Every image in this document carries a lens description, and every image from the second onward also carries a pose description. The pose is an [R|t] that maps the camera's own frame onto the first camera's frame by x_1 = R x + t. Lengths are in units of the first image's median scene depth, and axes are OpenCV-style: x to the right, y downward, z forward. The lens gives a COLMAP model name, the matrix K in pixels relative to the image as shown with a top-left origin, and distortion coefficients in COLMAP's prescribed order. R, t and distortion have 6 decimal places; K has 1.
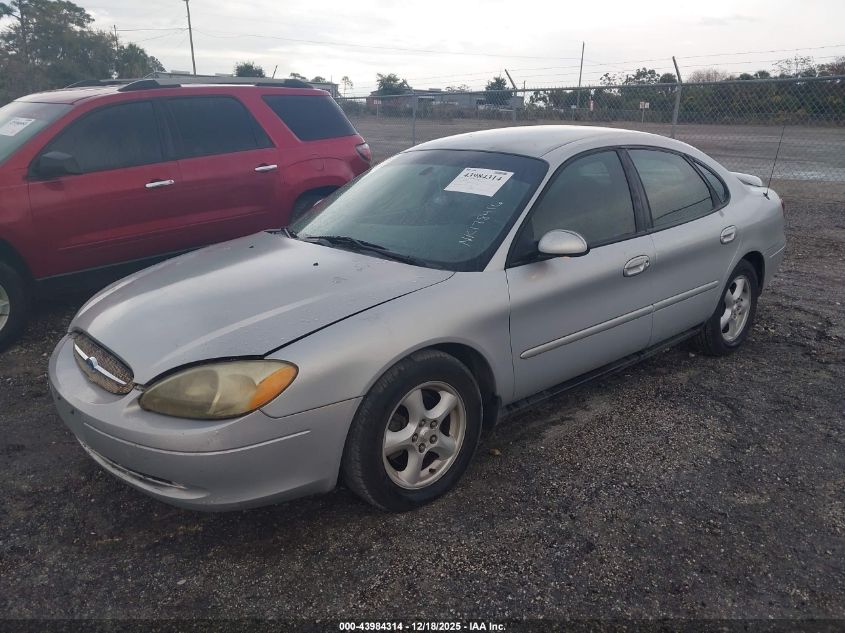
lens RADIAL K [[664.5, 0, 422.5], [0, 664.5, 316.5], [0, 0, 1]] dist [0.017890, -0.010174]
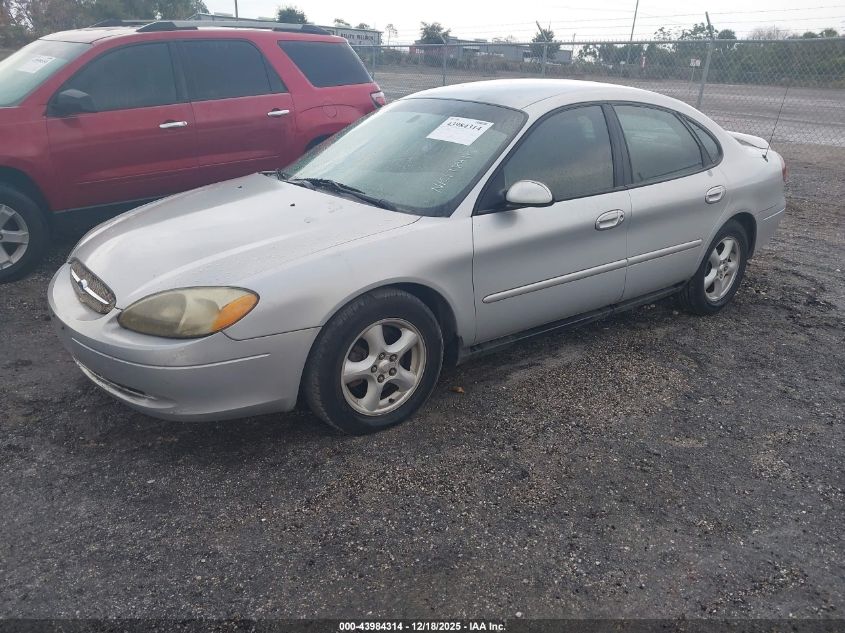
lens RADIAL K [[664.5, 0, 422.5], [0, 664.5, 316.5], [0, 0, 1]] dist [0.017890, -0.010174]
pose [[0.997653, 0.048699, -0.048131, 0.096885], [-0.045420, 0.996717, 0.067027, 0.018543], [0.051237, -0.064684, 0.996590, -0.054726]]
